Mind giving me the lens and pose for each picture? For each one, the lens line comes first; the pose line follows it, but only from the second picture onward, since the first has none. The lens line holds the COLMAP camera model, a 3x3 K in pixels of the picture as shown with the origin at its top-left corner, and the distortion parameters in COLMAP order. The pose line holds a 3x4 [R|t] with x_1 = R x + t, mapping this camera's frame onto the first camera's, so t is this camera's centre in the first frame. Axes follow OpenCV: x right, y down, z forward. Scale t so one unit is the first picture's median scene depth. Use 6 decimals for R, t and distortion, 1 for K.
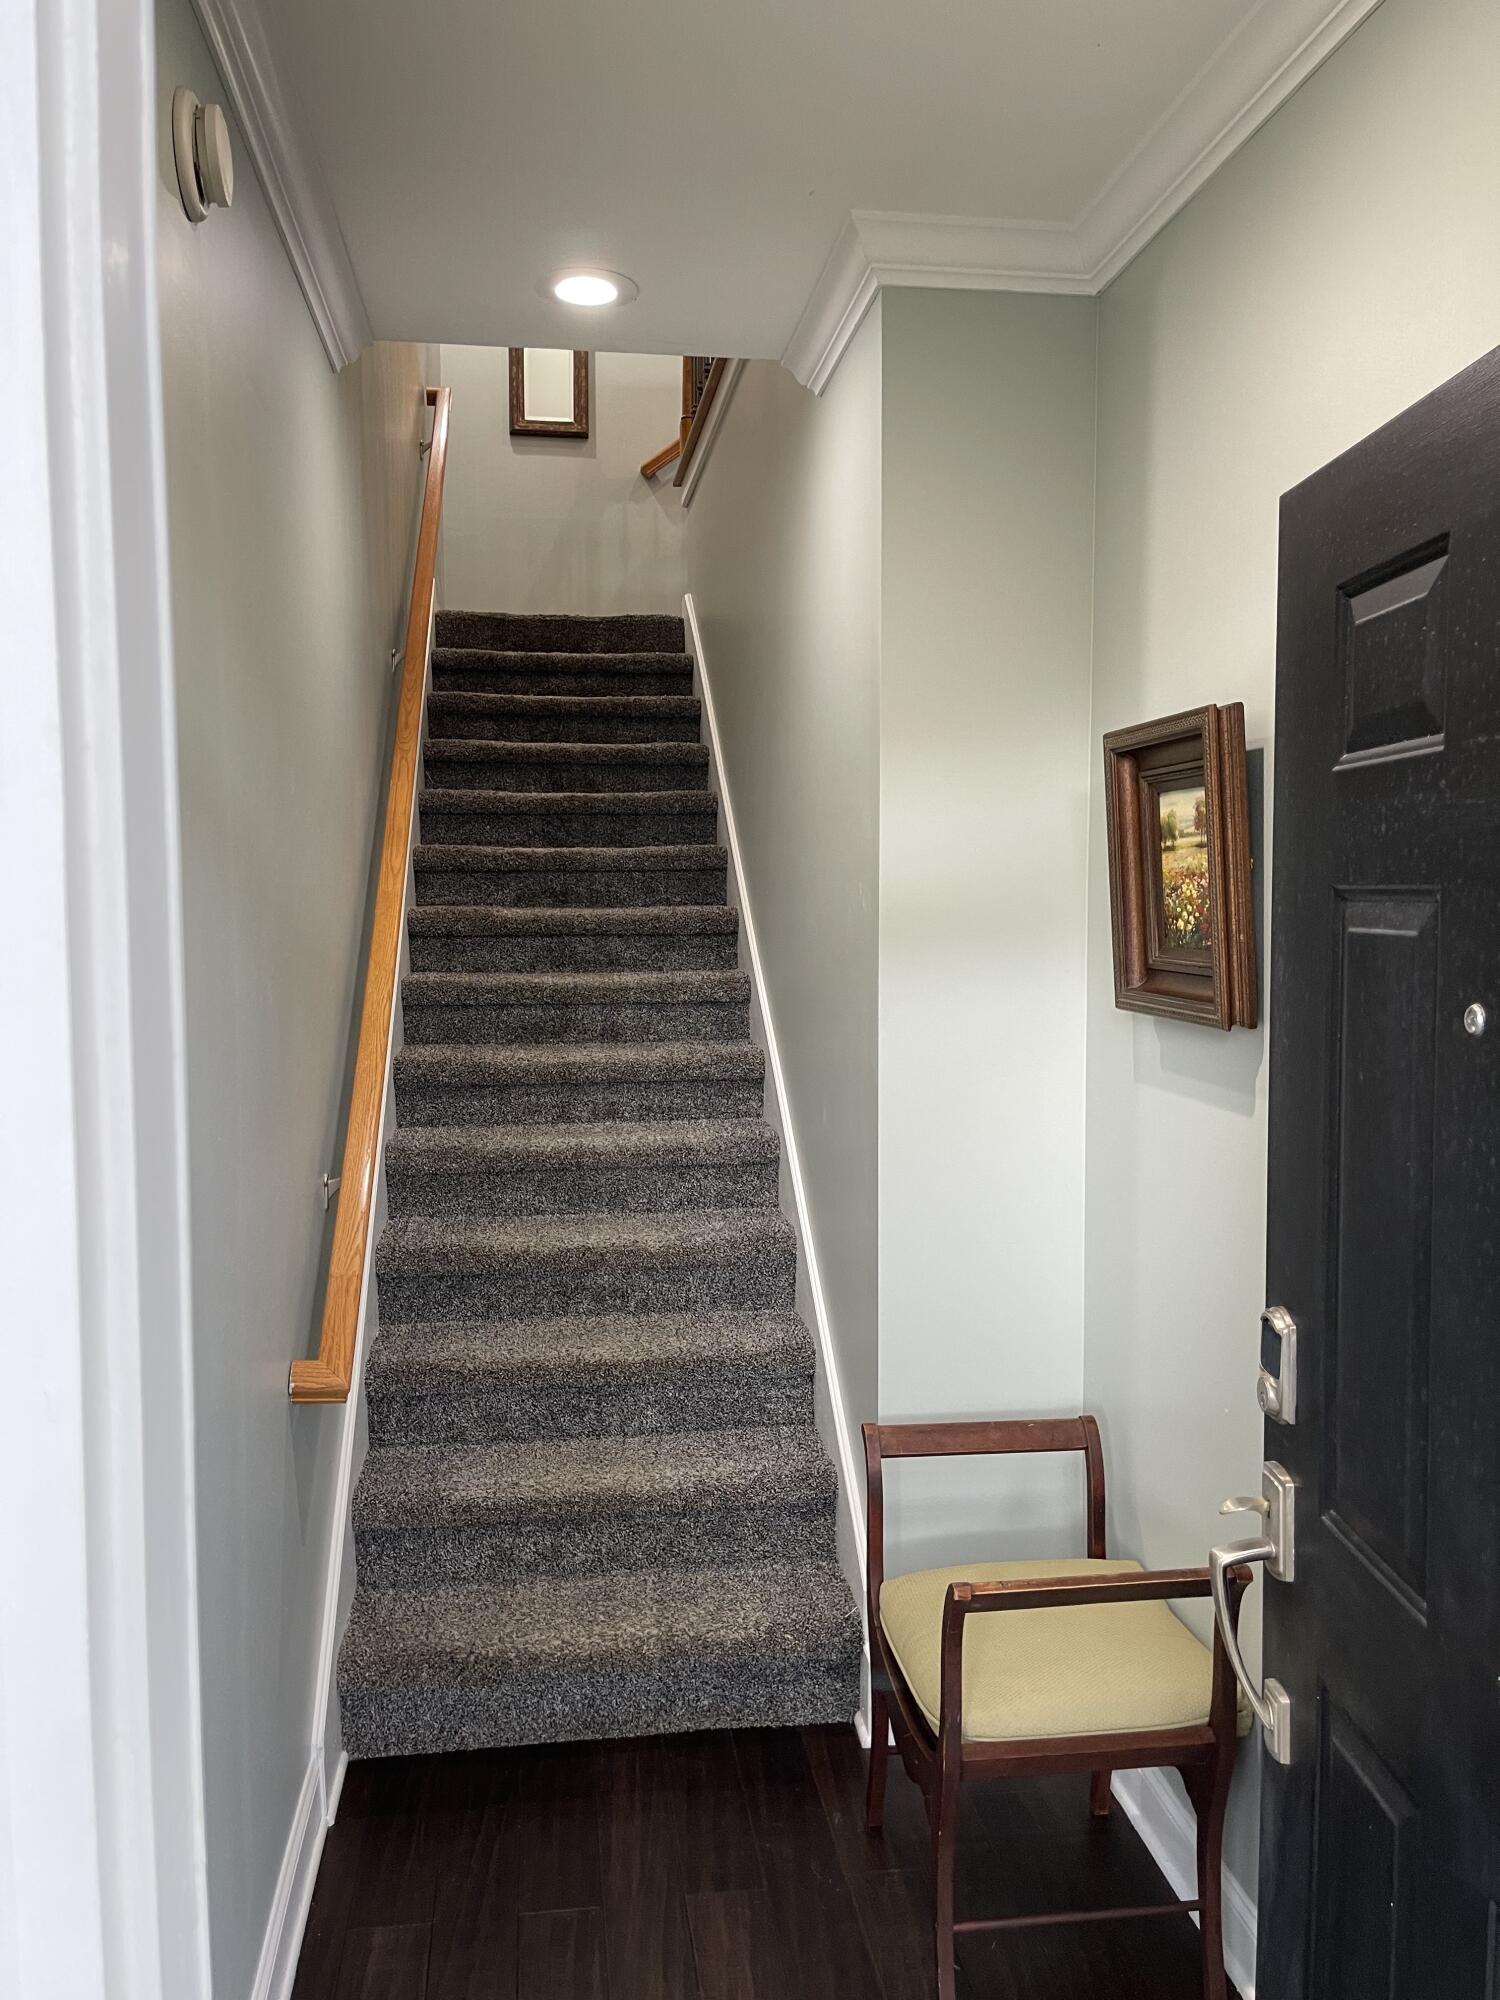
lens RADIAL K [[1518.9, 0, 768.0], [0, 1518.9, 1002.1], [0, 0, 1]] dist [0.064953, -0.071498]
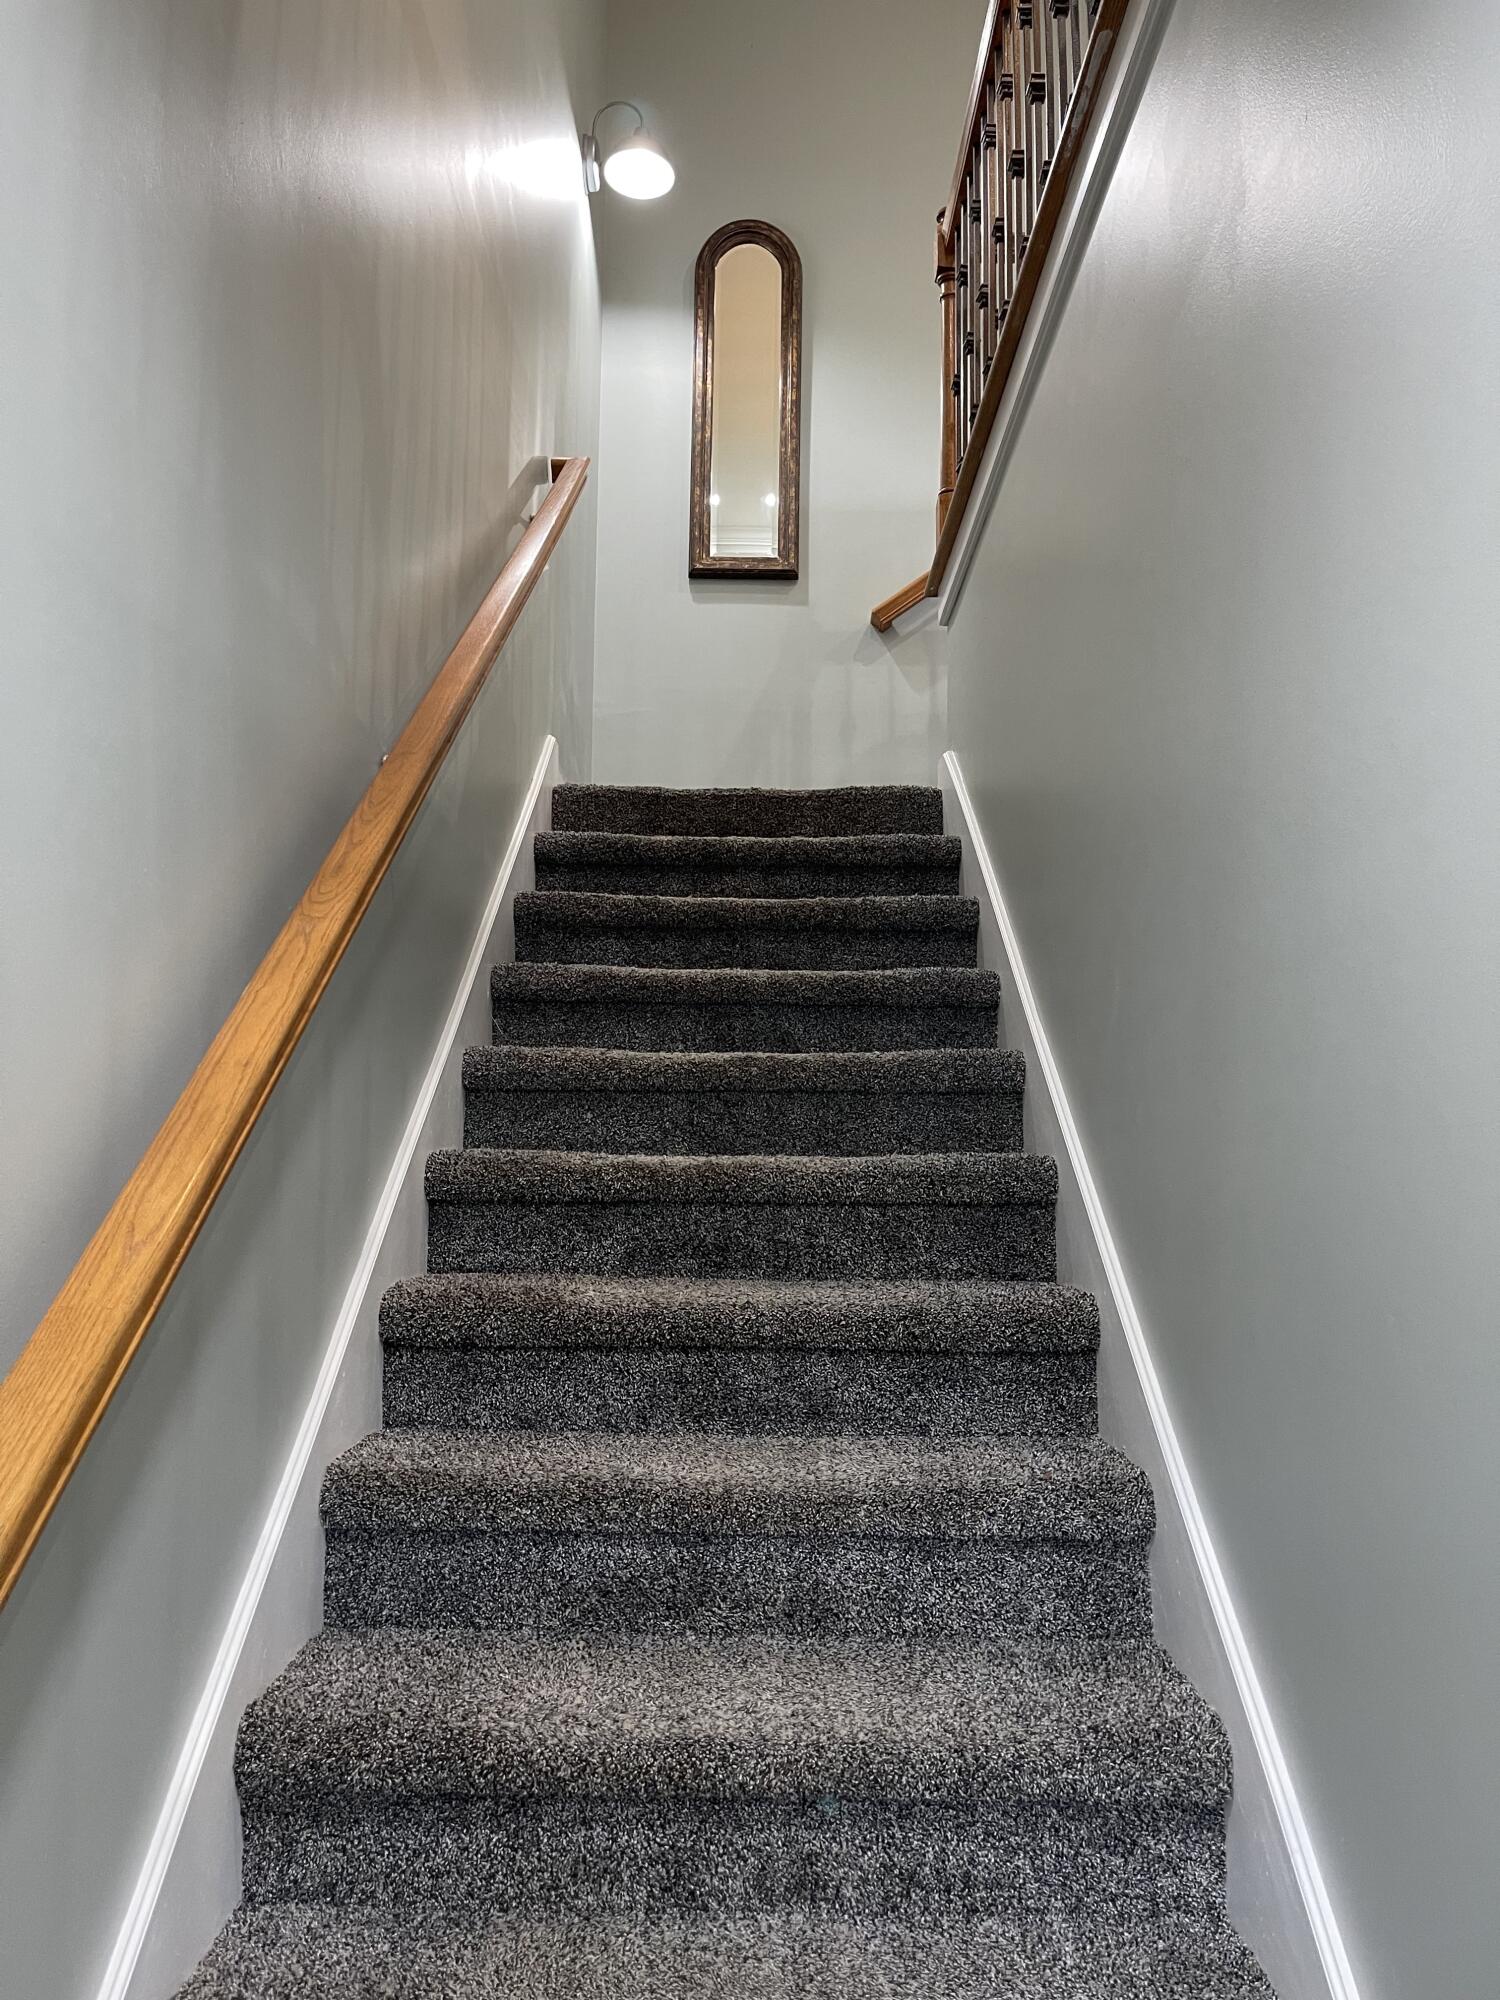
lens RADIAL K [[1518.9, 0, 744.4], [0, 1518.9, 996.4], [0, 0, 1]] dist [0.064953, -0.071498]
pose [[0.988301, -0.006180, -0.152393, -0.050514], [-0.024319, 0.980010, -0.197456, -0.053776], [0.150567, 0.198852, 0.968394, 0.501247]]
